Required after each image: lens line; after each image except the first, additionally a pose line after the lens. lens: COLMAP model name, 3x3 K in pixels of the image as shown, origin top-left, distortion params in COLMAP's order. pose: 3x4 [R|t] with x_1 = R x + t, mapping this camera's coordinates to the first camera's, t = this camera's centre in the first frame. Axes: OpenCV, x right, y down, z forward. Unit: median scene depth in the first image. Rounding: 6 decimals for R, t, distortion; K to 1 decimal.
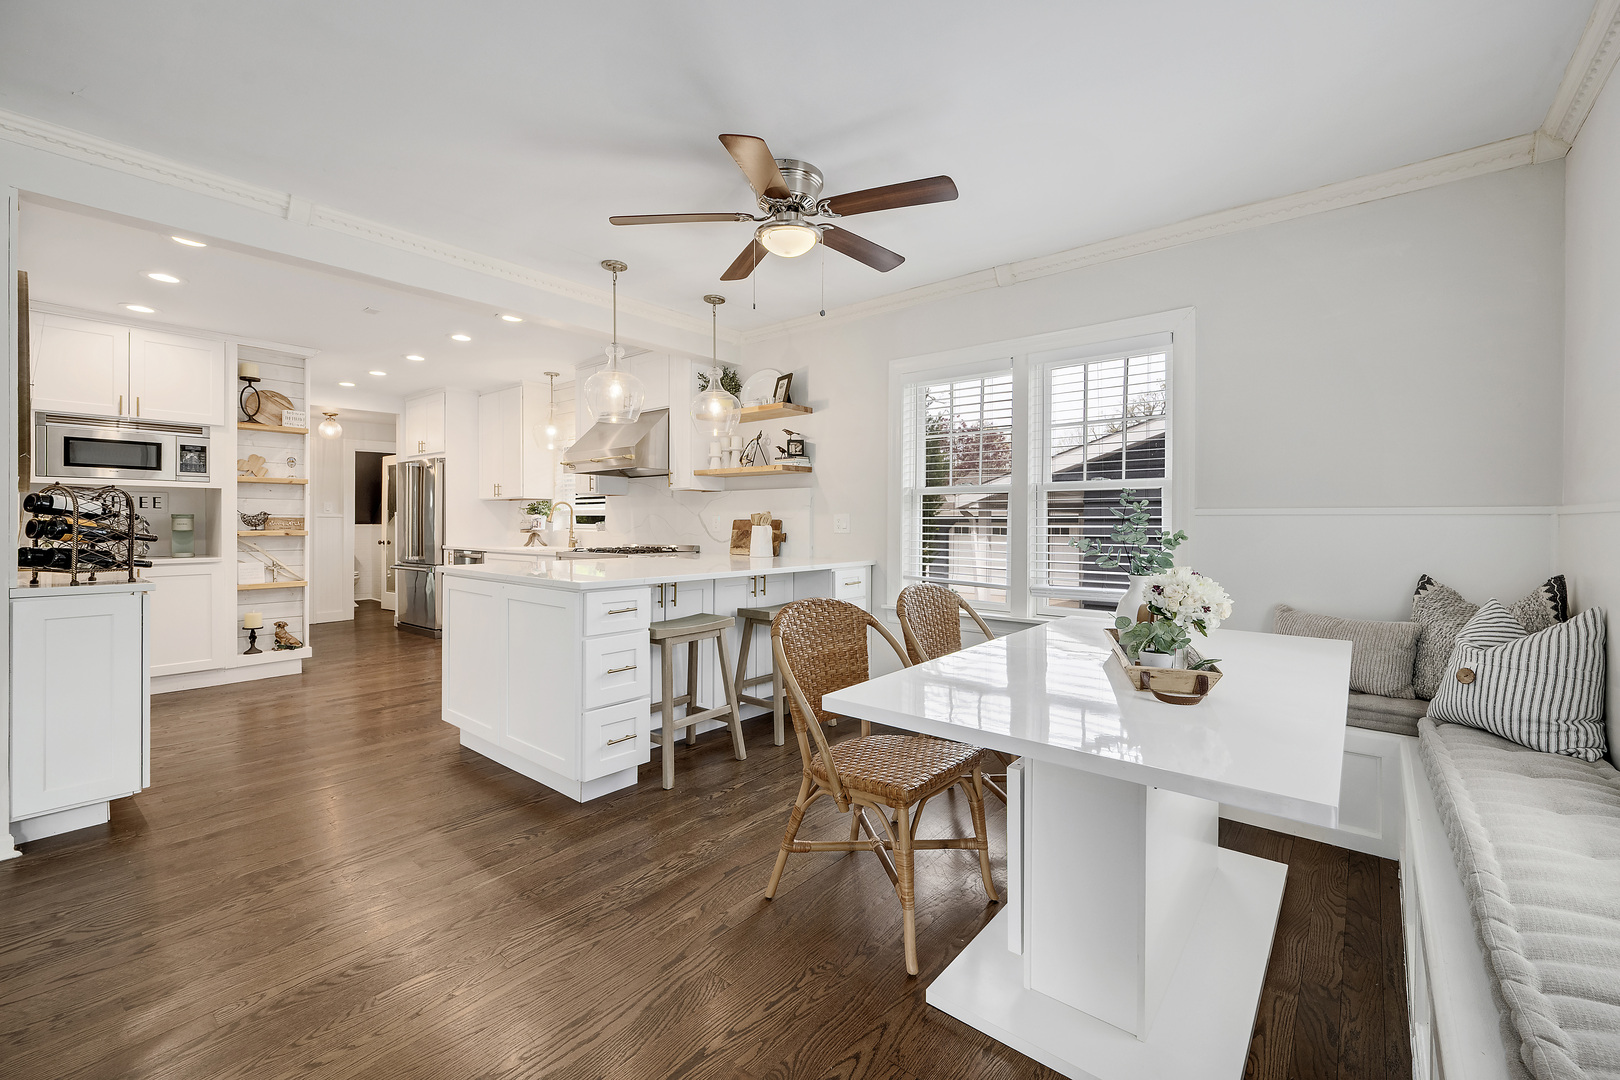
lens RADIAL K [[681.6, 0, 814.4], [0, 681.6, 526.6], [0, 0, 1]] dist [-0.003338, -0.001899]
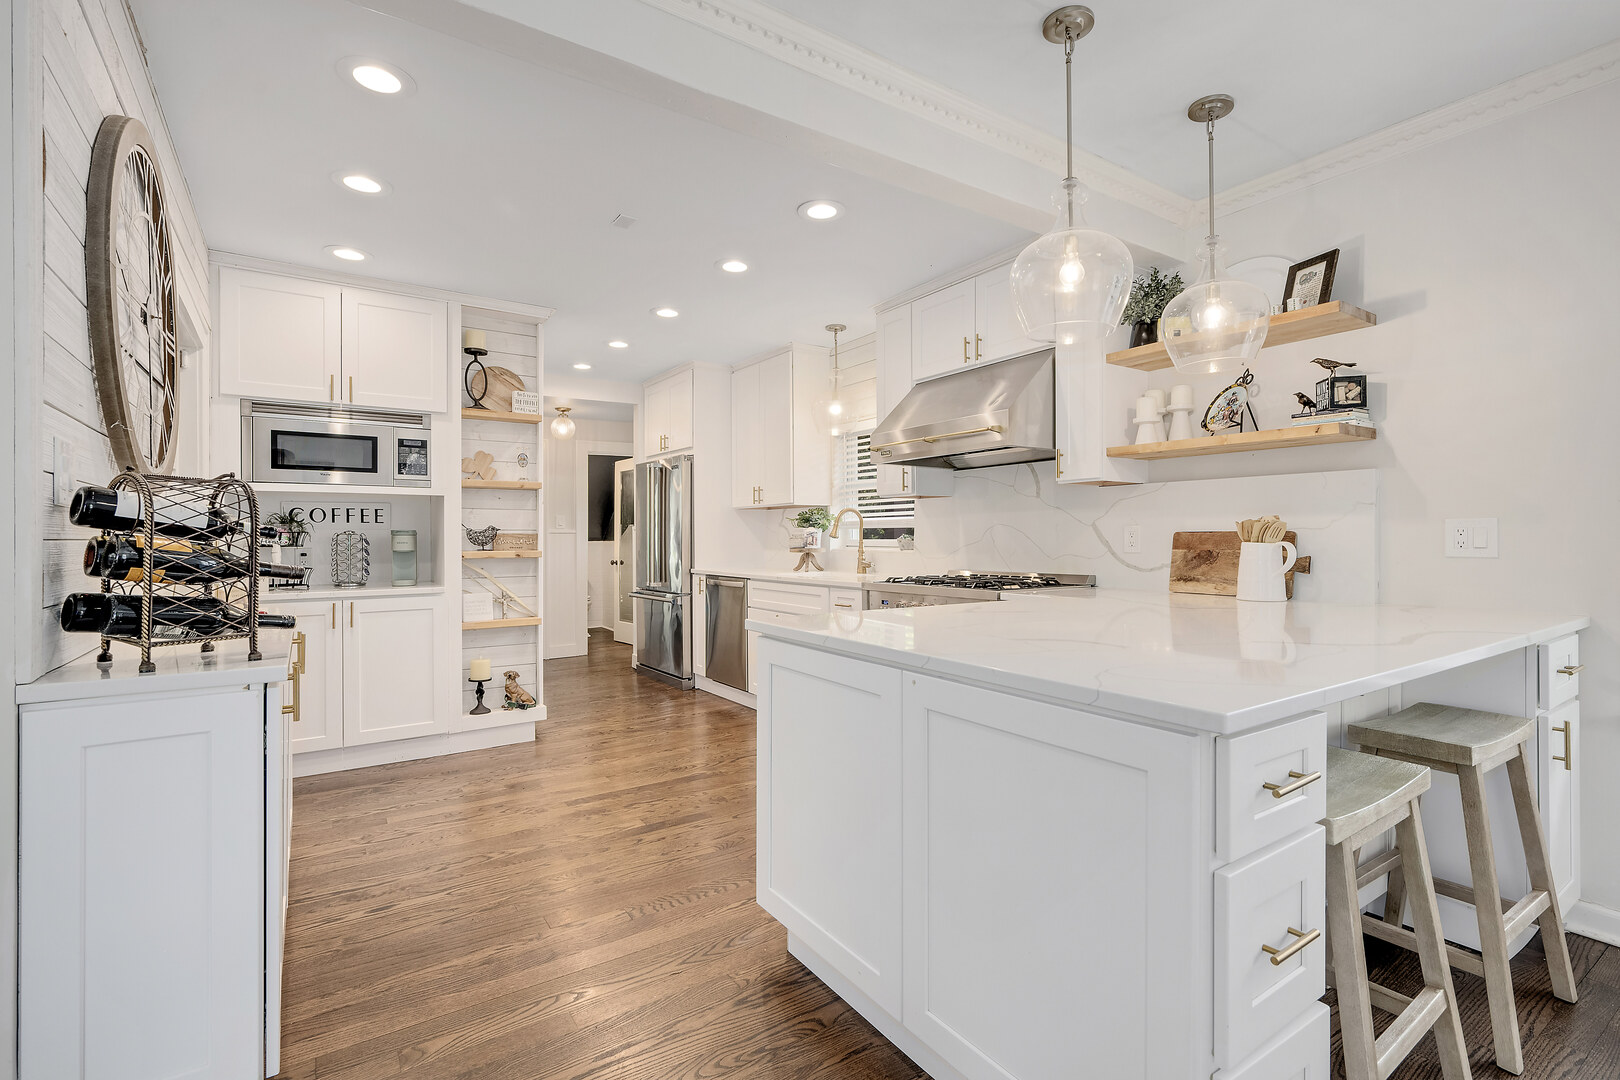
lens RADIAL K [[753.8, 0, 814.5], [0, 753.8, 540.2], [0, 0, 1]] dist [-0.003213, -0.001644]
pose [[0.958565, -0.004634, -0.284837, -0.231681], [0.004334, 0.999989, -0.001686, -0.003263], [0.284842, 0.000382, 0.958575, 0.305177]]
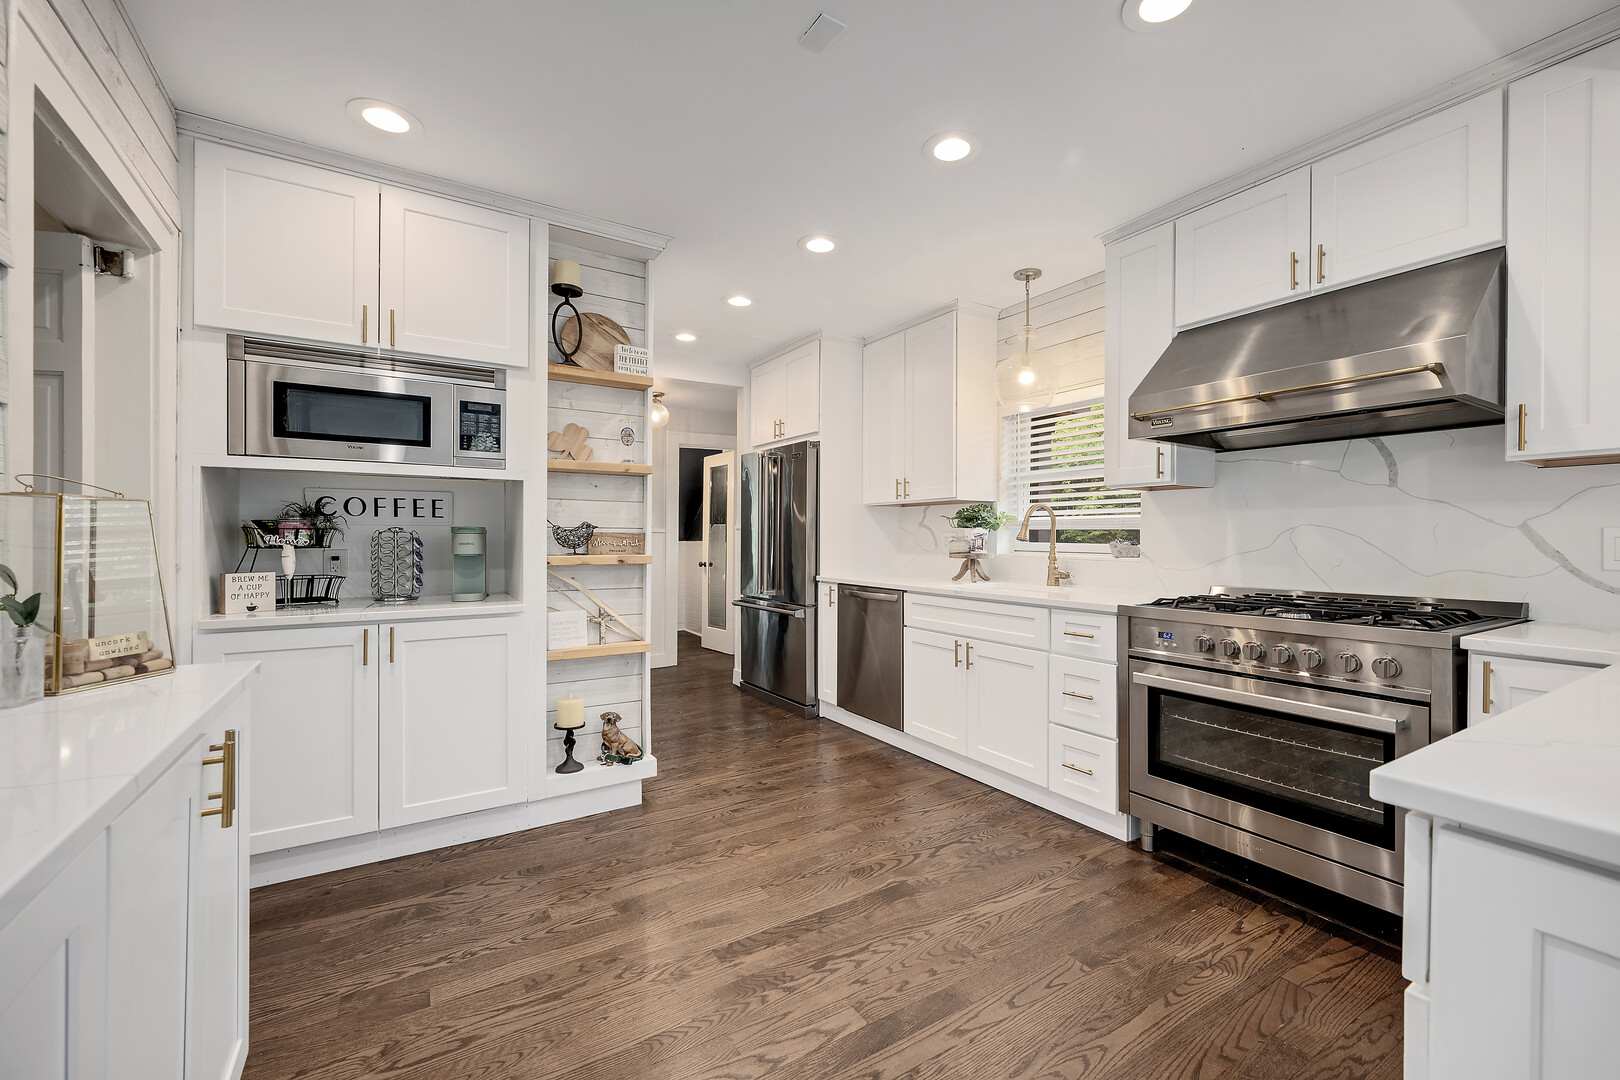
lens RADIAL K [[671.0, 0, 862.4], [0, 671.0, 543.3], [0, 0, 1]] dist [-0.000549, 0.000771]
pose [[0.963651, 0.004217, -0.267131, -0.458844], [-0.003735, 0.999990, 0.002310, -0.006650], [0.267138, -0.001229, 0.963657, 0.543840]]
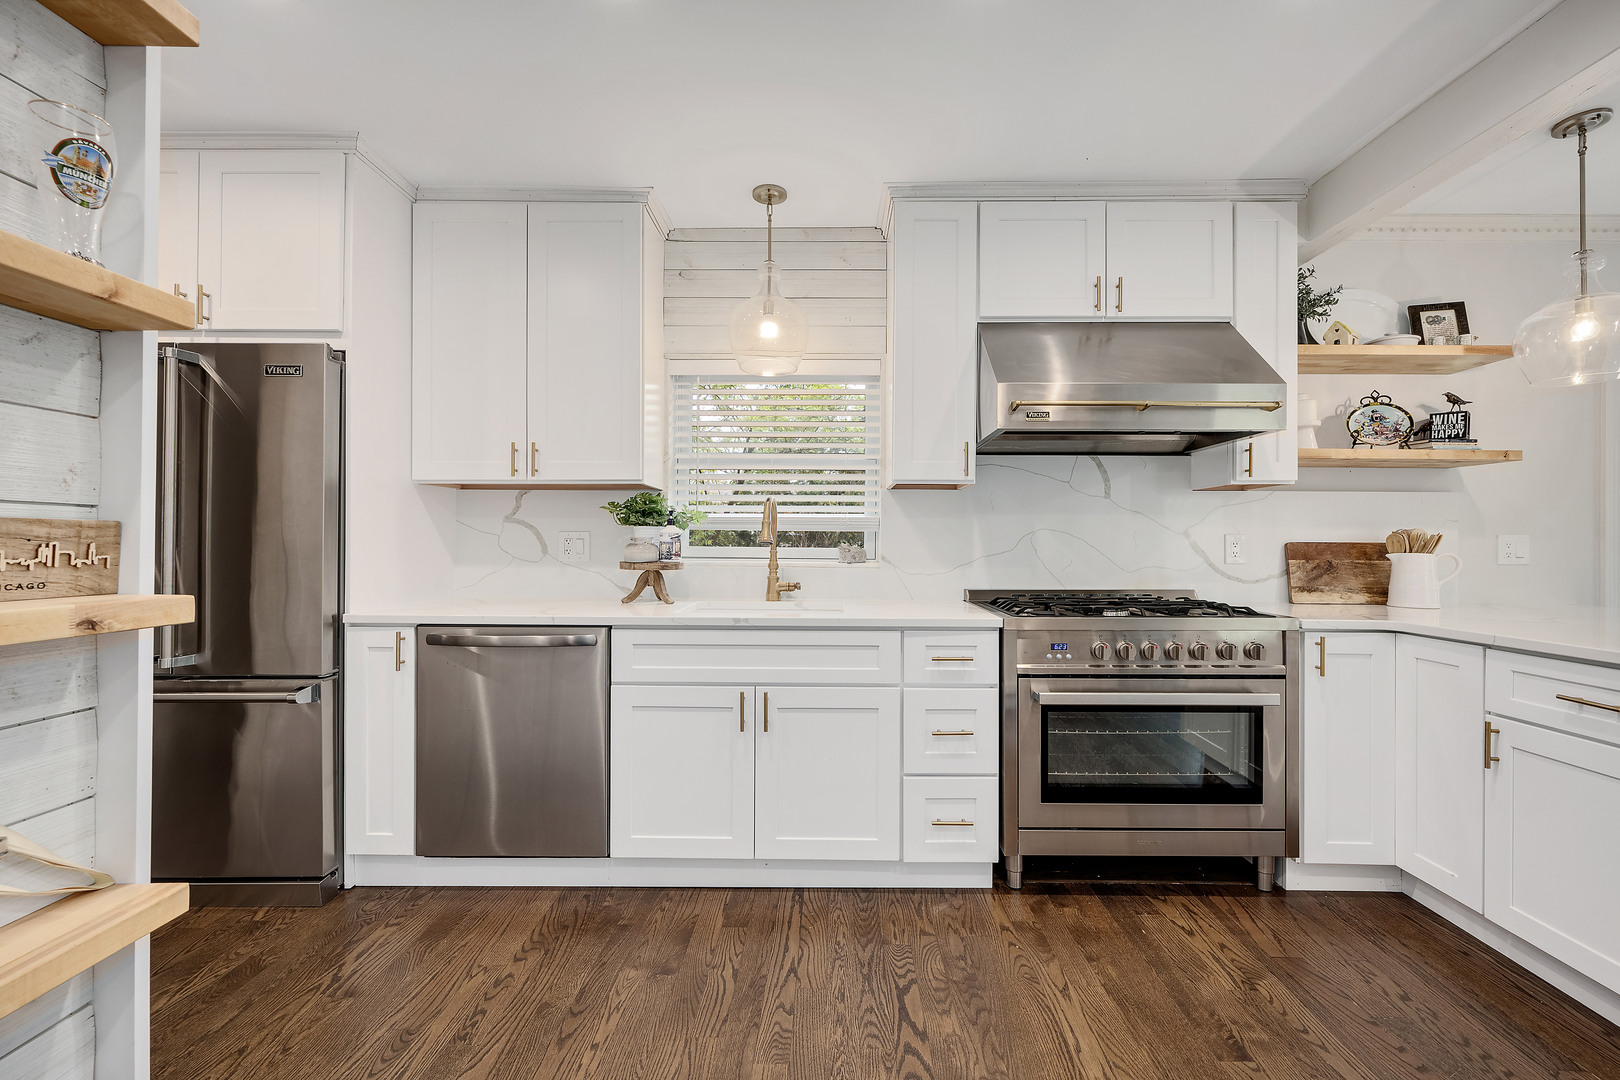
lens RADIAL K [[681.6, 0, 814.0], [0, 681.6, 541.8], [0, 0, 1]] dist [-0.003338, -0.001899]
pose [[0.775121, 0.000720, 0.631813, -0.790965], [0.000187, 0.999999, -0.001368, -0.009793], [-0.631813, 0.001178, 0.775120, 0.820402]]
